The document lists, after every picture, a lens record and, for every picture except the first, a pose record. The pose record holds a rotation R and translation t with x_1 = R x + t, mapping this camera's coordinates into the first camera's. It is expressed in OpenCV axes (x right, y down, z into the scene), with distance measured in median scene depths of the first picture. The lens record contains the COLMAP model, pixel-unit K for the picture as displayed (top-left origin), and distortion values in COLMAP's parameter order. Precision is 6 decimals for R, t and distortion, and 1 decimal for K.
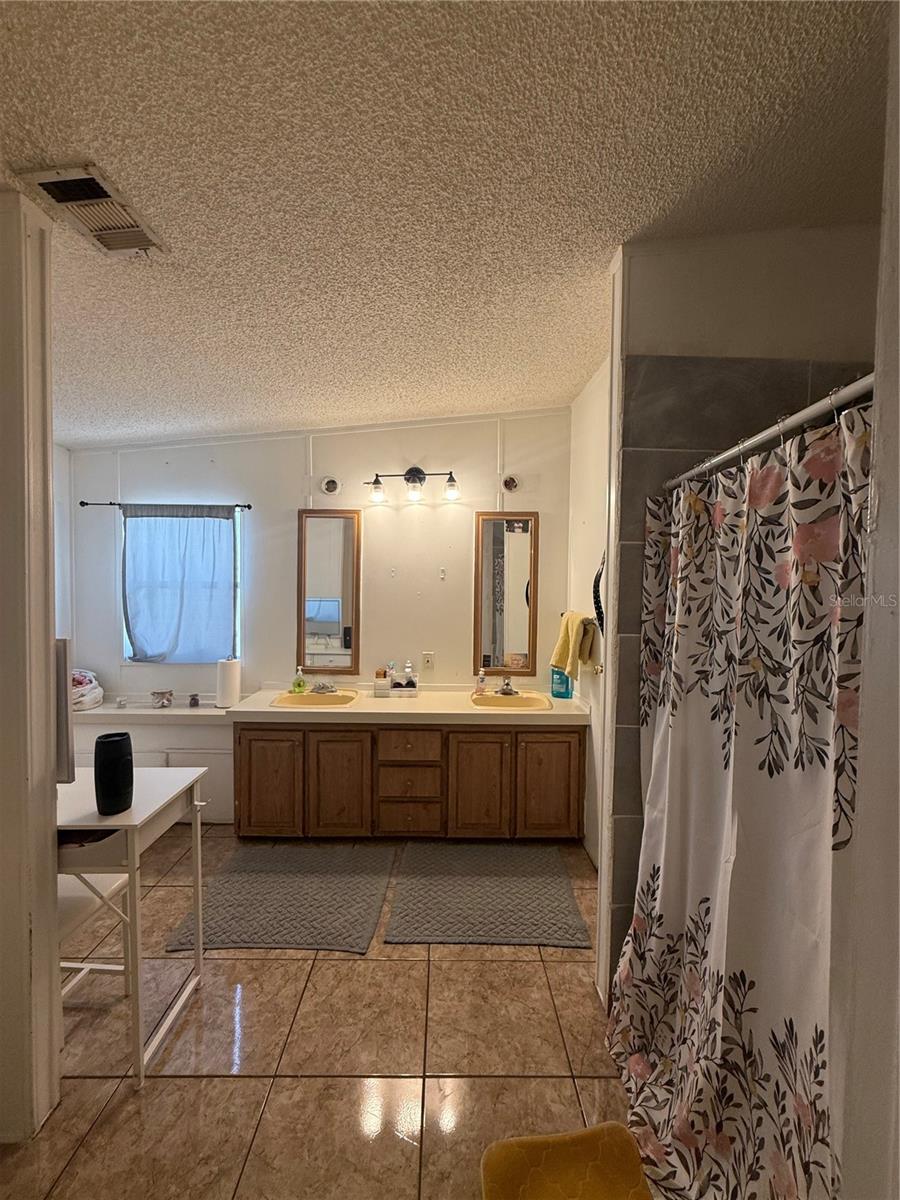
lens RADIAL K [[482.4, 0, 449.6], [0, 482.4, 597.2], [0, 0, 1]] dist [-0.000201, 0.000348]
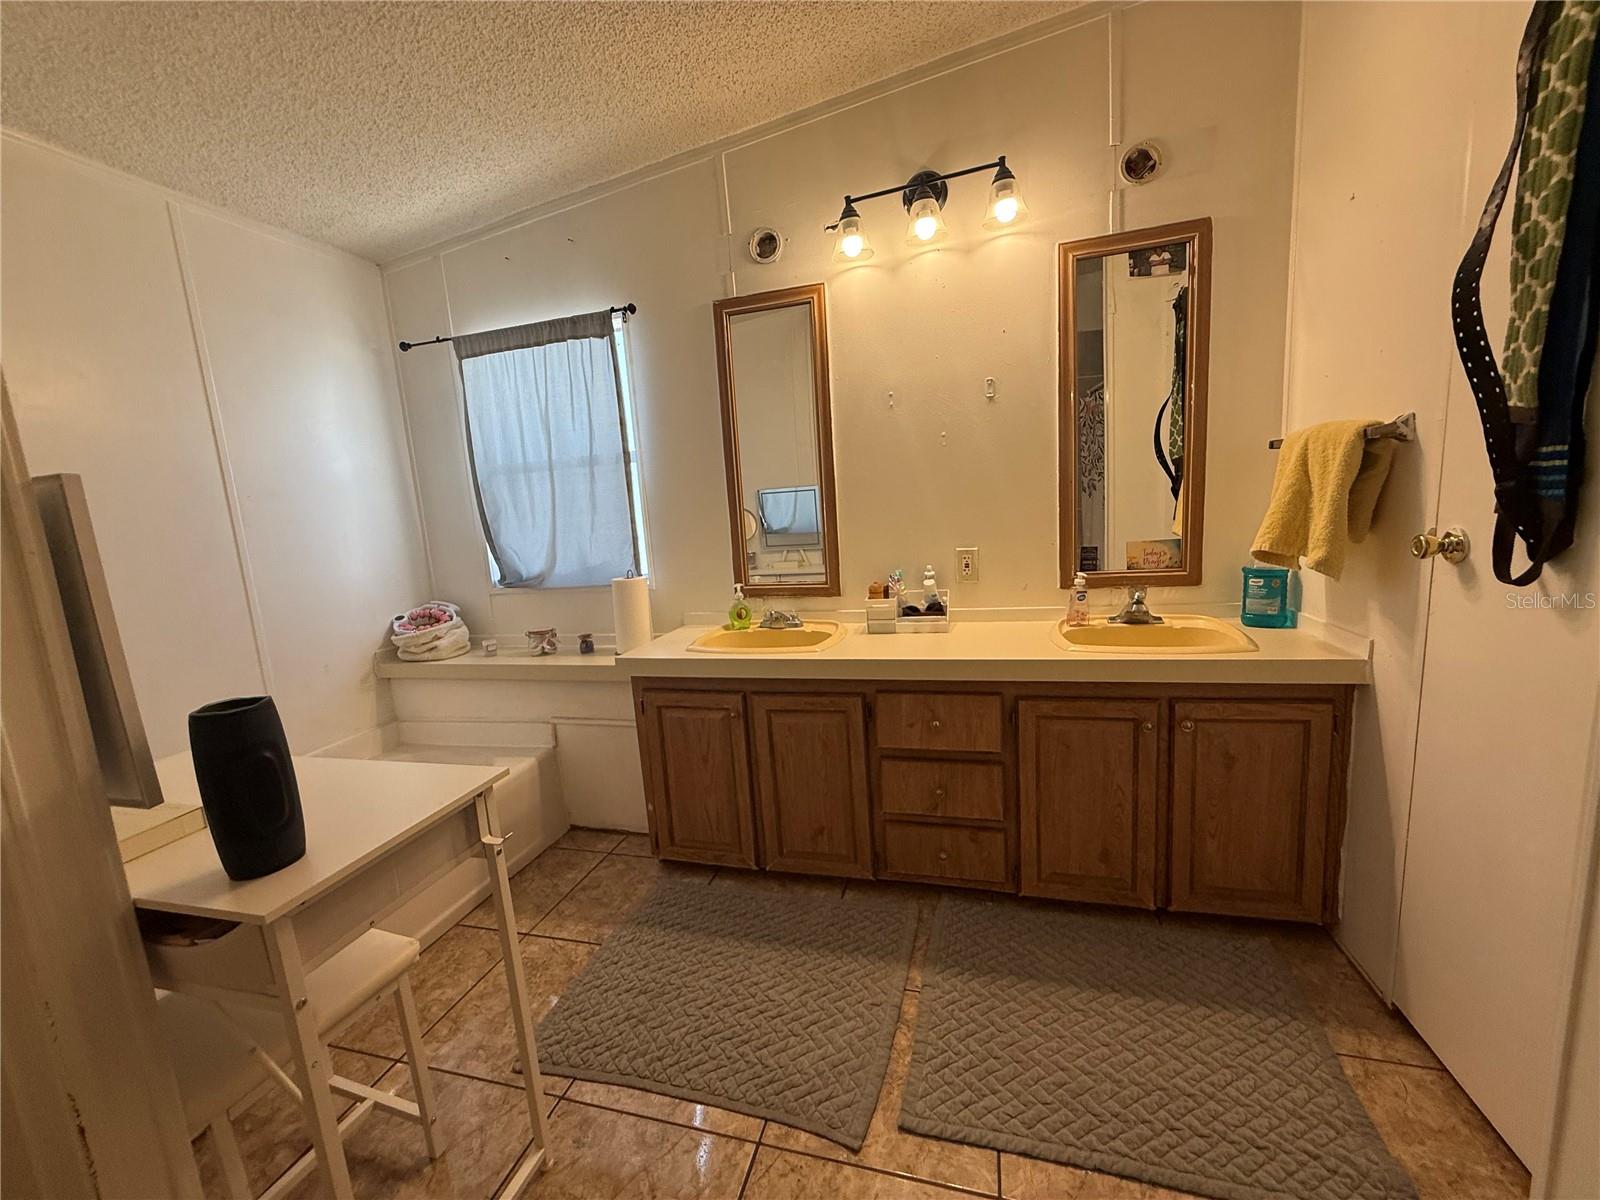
lens RADIAL K [[643.2, 0, 794.4], [0, 643.2, 603.1], [0, 0, 1]] dist [-0.000201, 0.000348]
pose [[0.954899, -0.032530, -0.295142, -0.022039], [0.072187, 0.989593, 0.124481, 0.084552], [0.288021, -0.140173, 0.947310, 0.320038]]
